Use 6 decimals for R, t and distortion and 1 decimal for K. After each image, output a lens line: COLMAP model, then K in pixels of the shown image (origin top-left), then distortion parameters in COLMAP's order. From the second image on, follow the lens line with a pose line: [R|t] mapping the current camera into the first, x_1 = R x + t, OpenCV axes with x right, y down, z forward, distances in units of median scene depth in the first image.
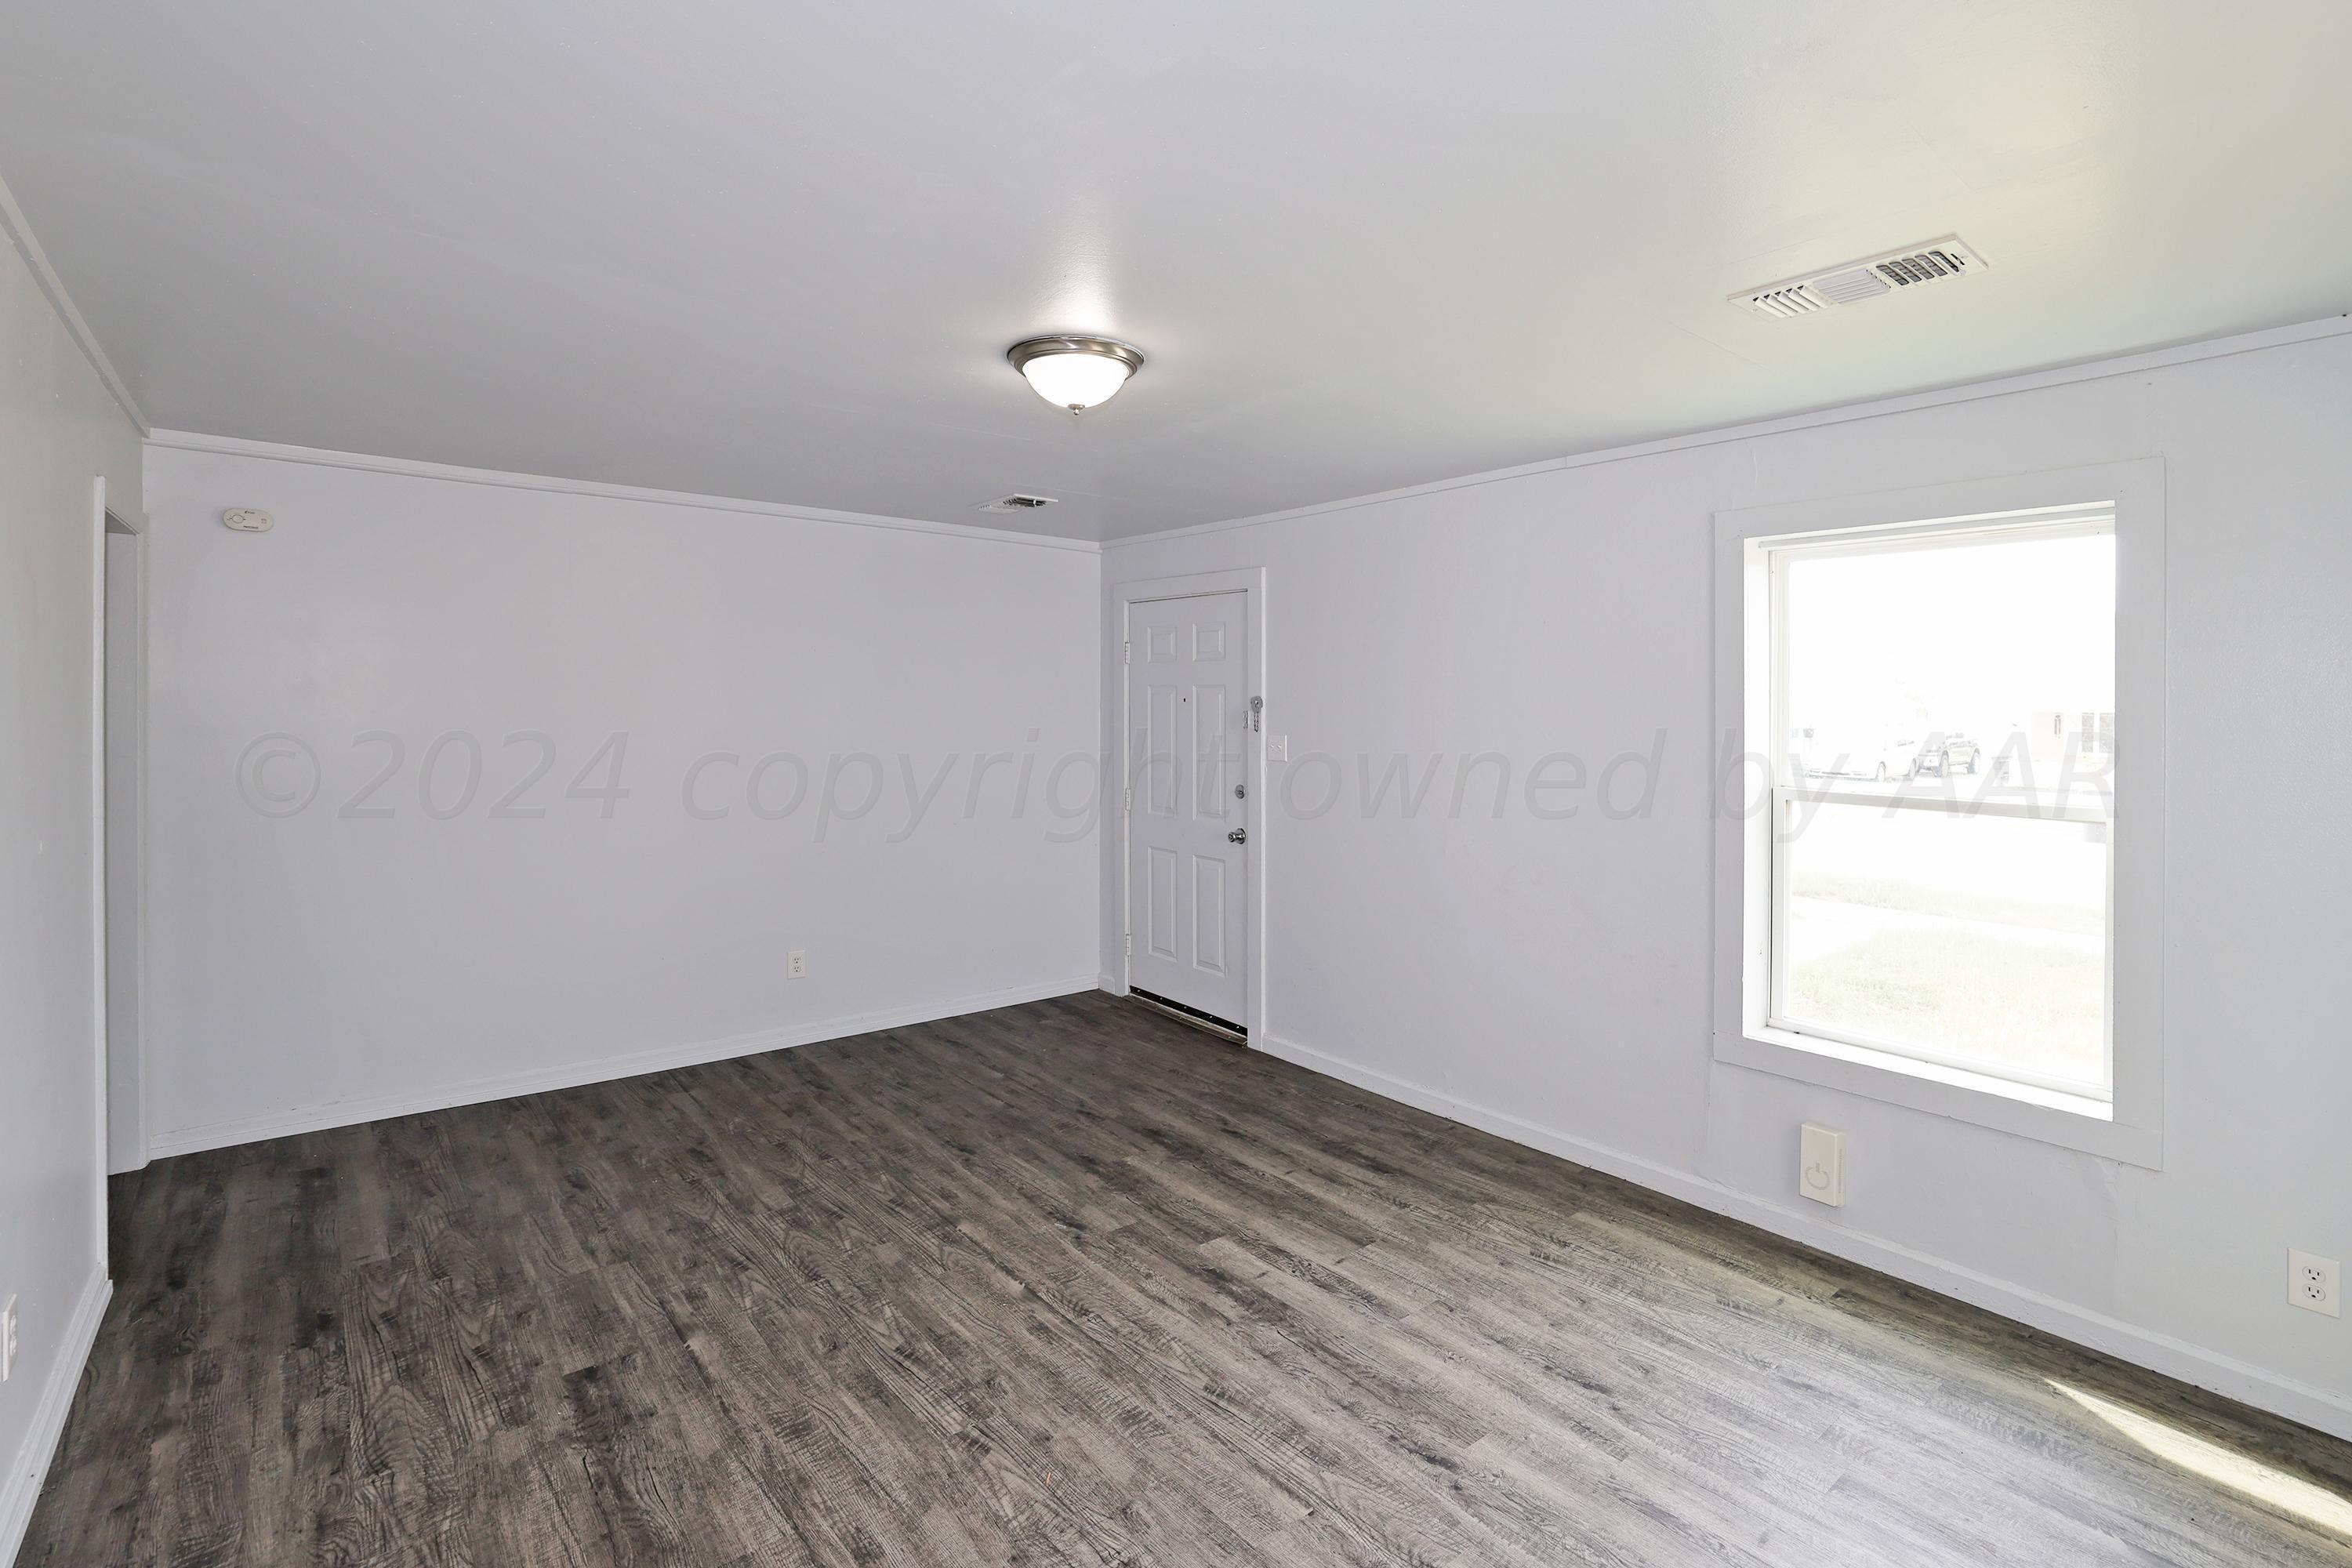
lens RADIAL K [[1084.1, 0, 1186.9], [0, 1084.1, 708.4], [0, 0, 1]] dist [-0.042120, 0.016205]
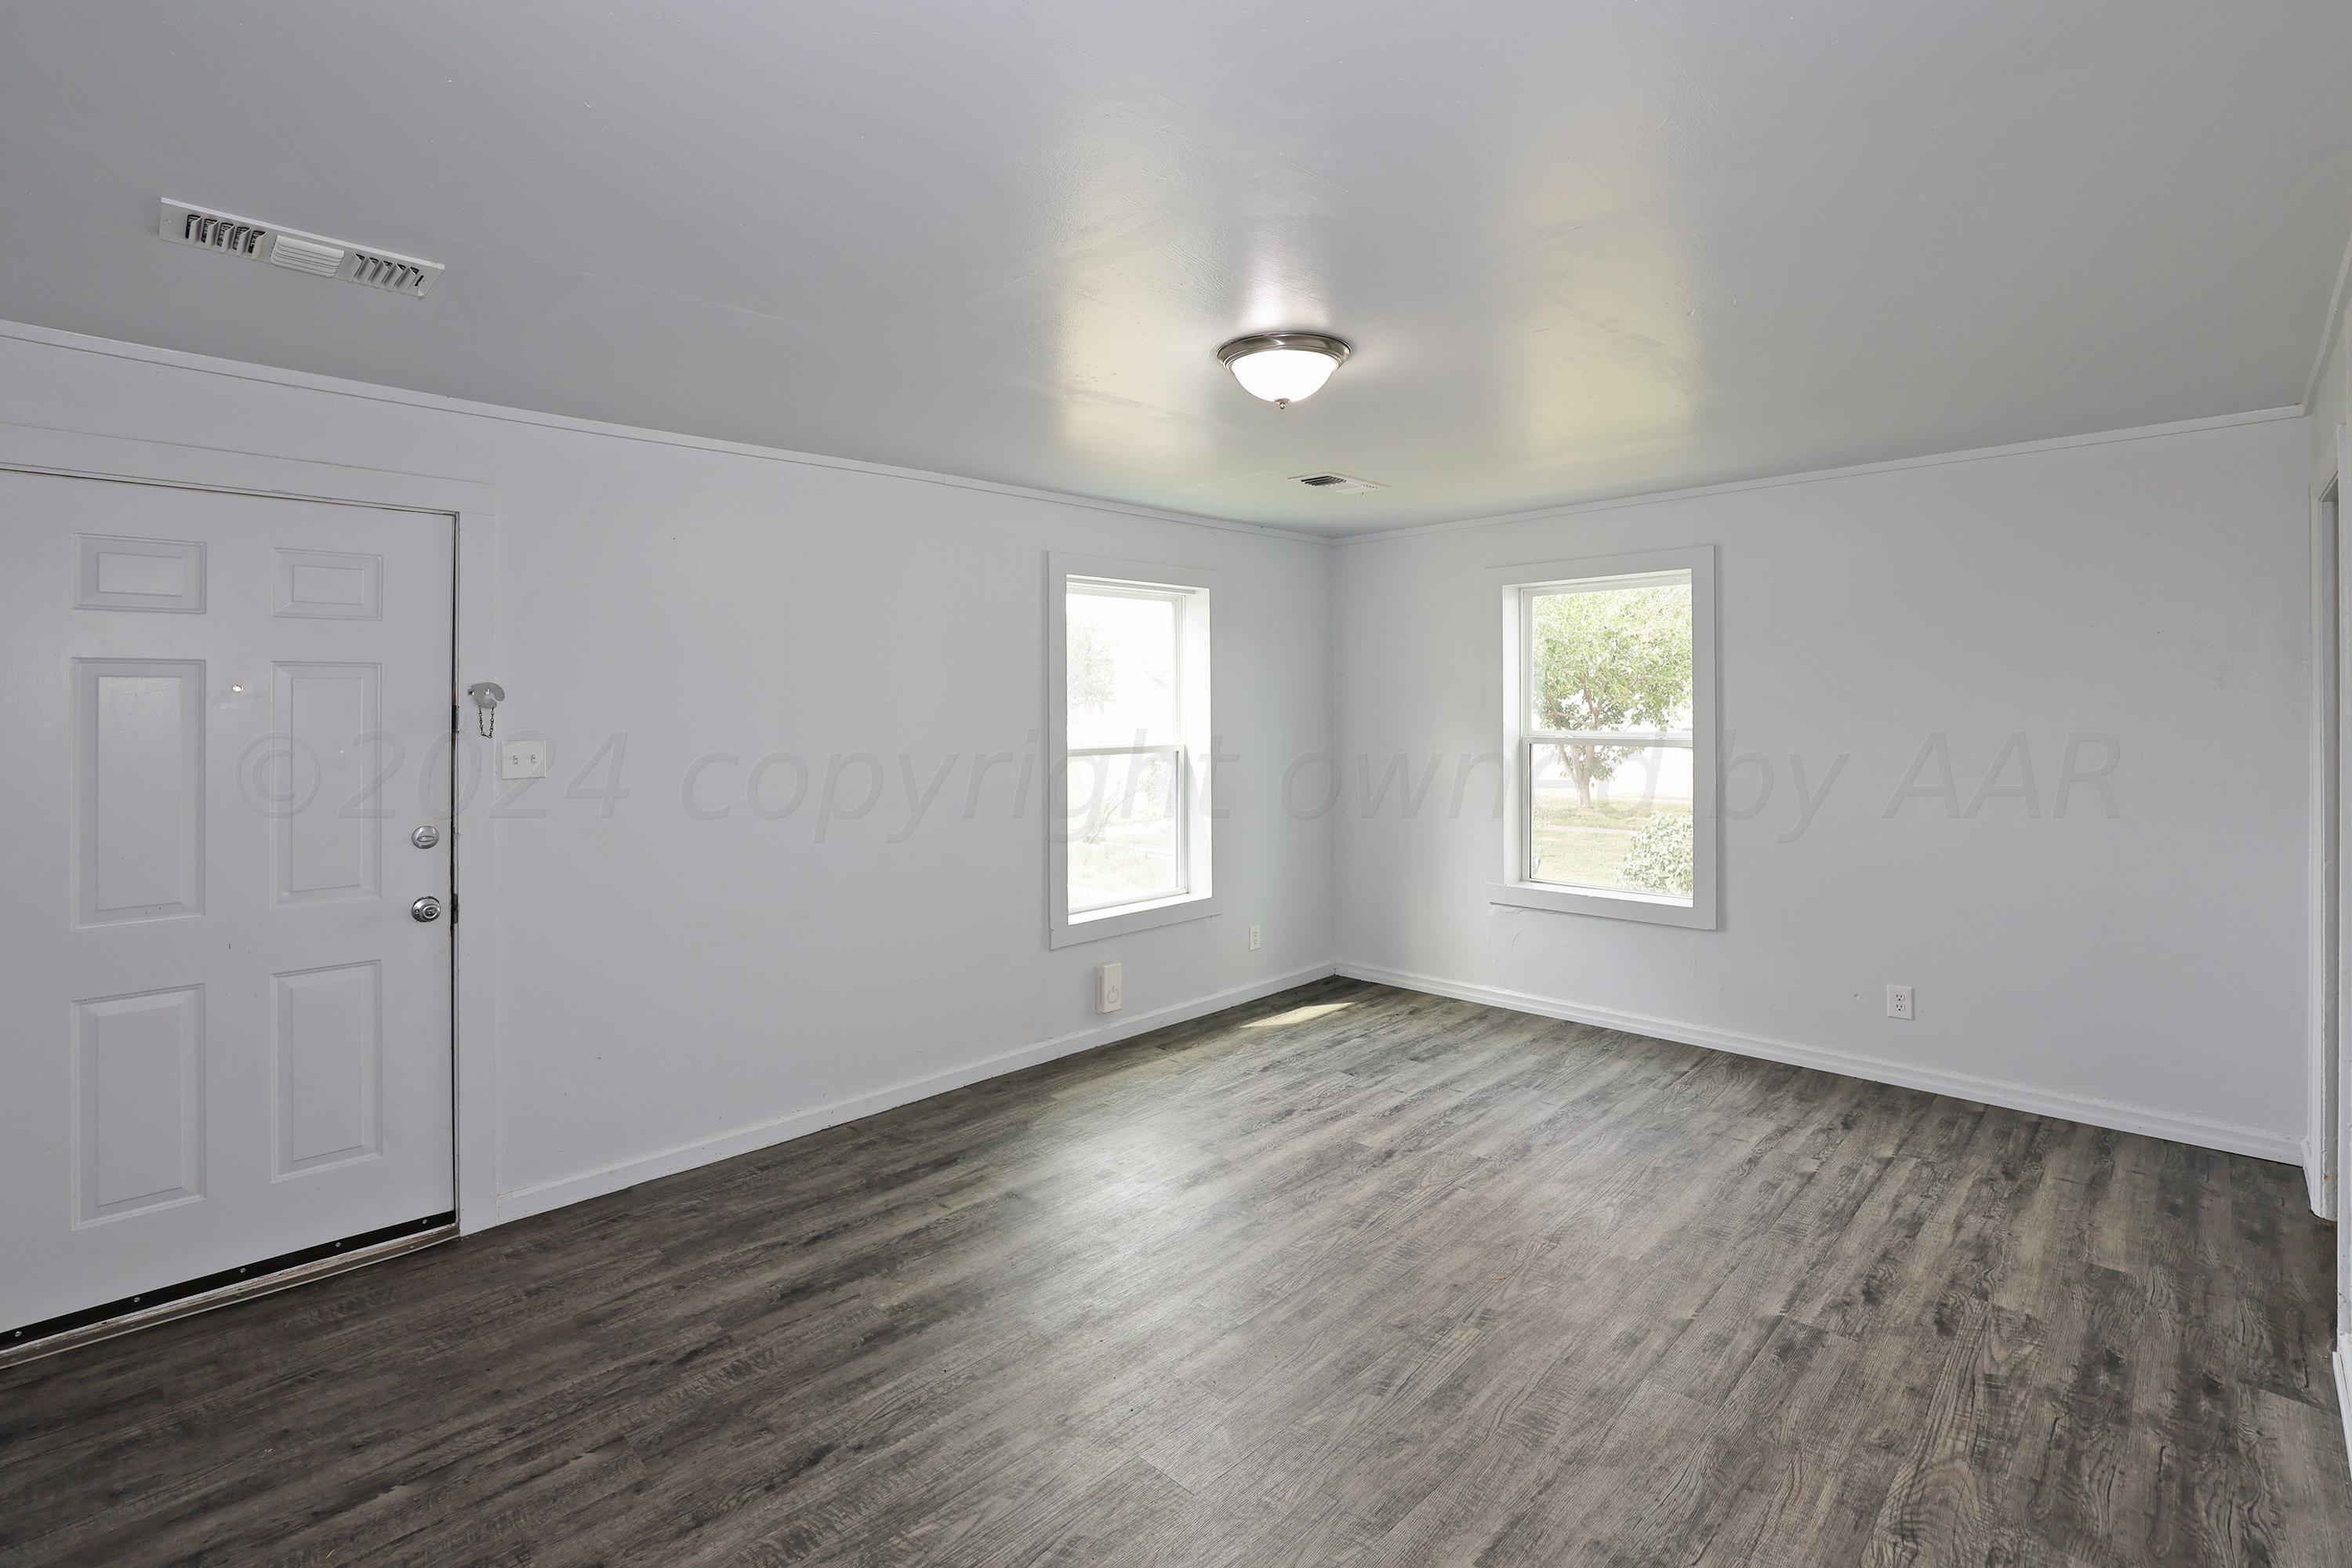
lens RADIAL K [[1100.7, 0, 1176.1], [0, 1100.7, 722.6], [0, 0, 1]] dist [-0.042384, 0.016700]
pose [[-0.106488, -0.027767, 0.993926, -0.969209], [0.004050, 0.999590, 0.028359, 0.003268], [-0.994306, 0.007046, -0.106332, 1.065084]]
